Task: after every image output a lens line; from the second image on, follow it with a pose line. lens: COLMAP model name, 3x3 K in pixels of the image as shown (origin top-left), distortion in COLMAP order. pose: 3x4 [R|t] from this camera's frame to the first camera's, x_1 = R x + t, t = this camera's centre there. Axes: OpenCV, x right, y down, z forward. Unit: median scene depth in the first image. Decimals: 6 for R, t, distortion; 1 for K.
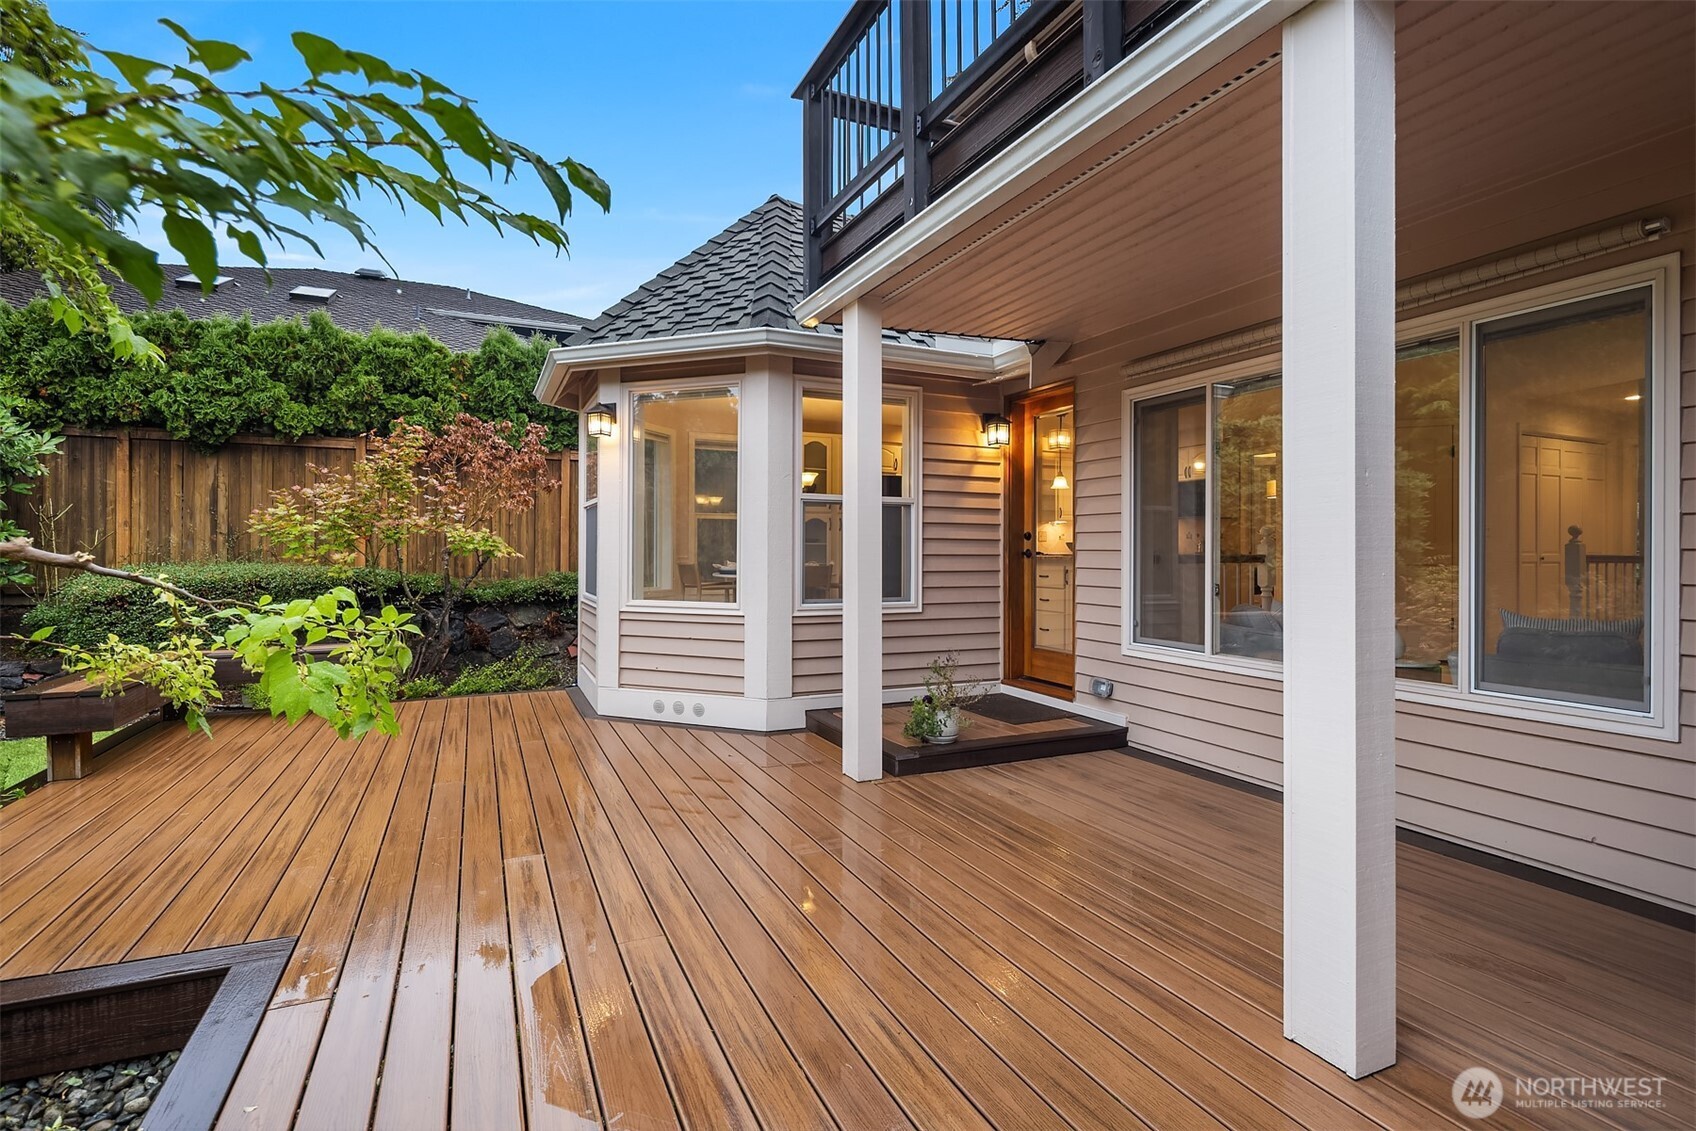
lens RADIAL K [[835.9, 0, 849.7], [0, 835.9, 556.5], [0, 0, 1]] dist [-0.001362, -0.000059]
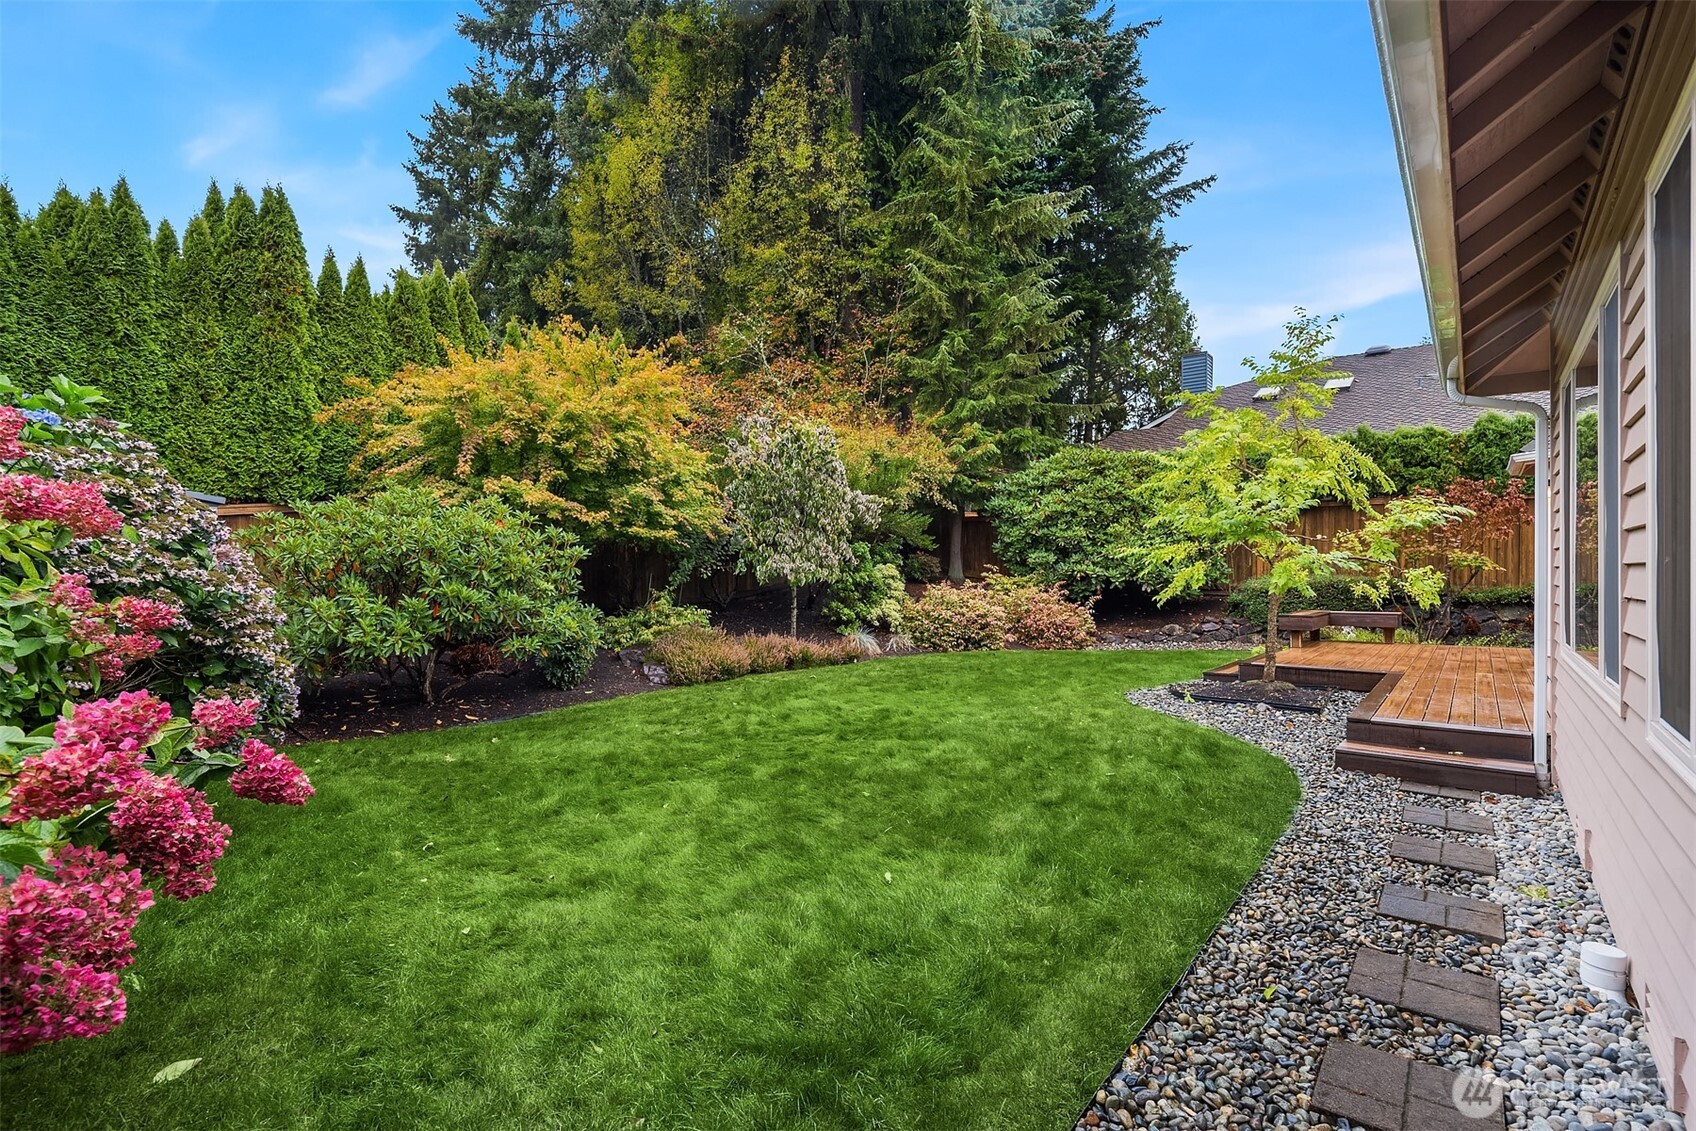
lens RADIAL K [[835.9, 0, 849.7], [0, 835.9, 556.5], [0, 0, 1]] dist [-0.001362, -0.000059]
pose [[0.482039, -0.014115, -0.876036, 0.316309], [-0.011093, 0.999692, -0.022212, 0.019747], [0.876080, 0.020425, 0.481734, -0.668639]]
